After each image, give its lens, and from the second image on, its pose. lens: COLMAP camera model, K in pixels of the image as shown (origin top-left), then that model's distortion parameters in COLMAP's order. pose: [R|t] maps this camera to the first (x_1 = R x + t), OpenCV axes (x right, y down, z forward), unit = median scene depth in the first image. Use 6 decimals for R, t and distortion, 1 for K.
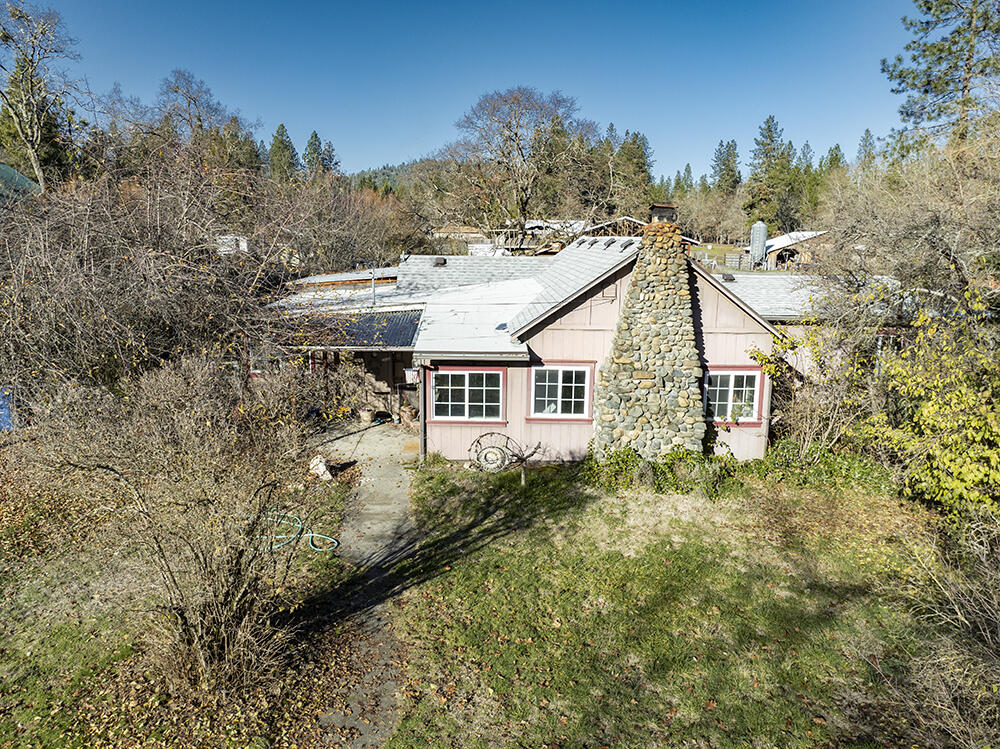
lens RADIAL K [[701.8, 0, 497.0], [0, 701.8, 373.7], [0, 0, 1]] dist [-0.038699, -0.001568]
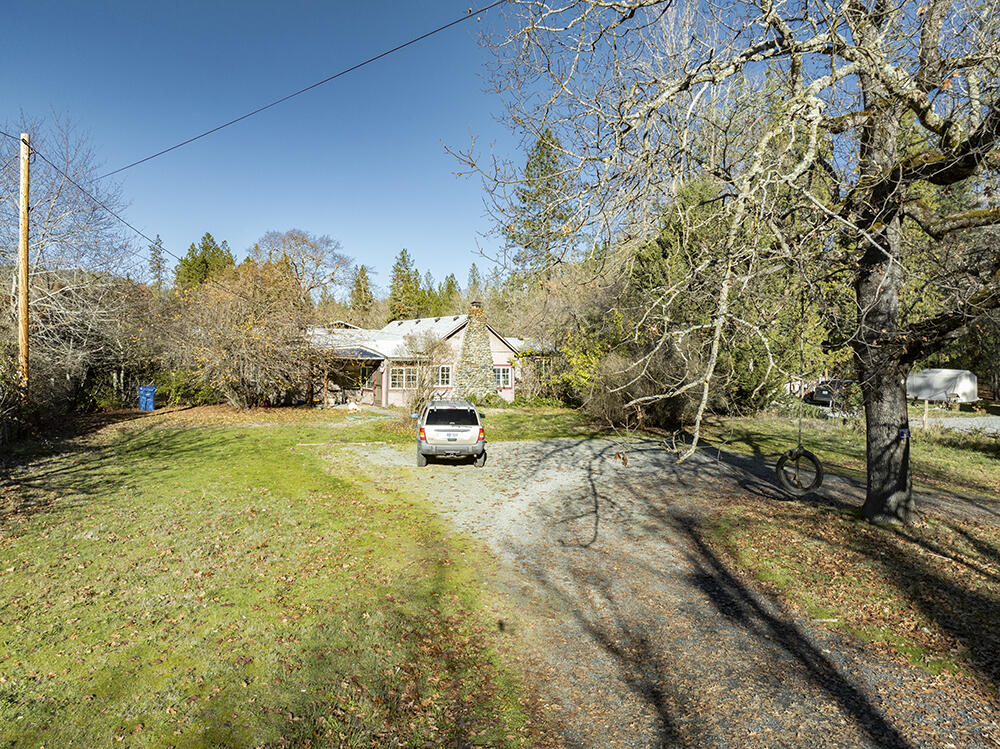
lens RADIAL K [[701.8, 0, 500.2], [0, 701.8, 371.9], [0, 0, 1]] dist [-0.038699, -0.001568]
pose [[0.862327, -0.011039, 0.506231, -0.978414], [0.094735, 0.985626, -0.139881, 0.378698], [-0.497411, 0.168581, 0.850978, -1.190531]]
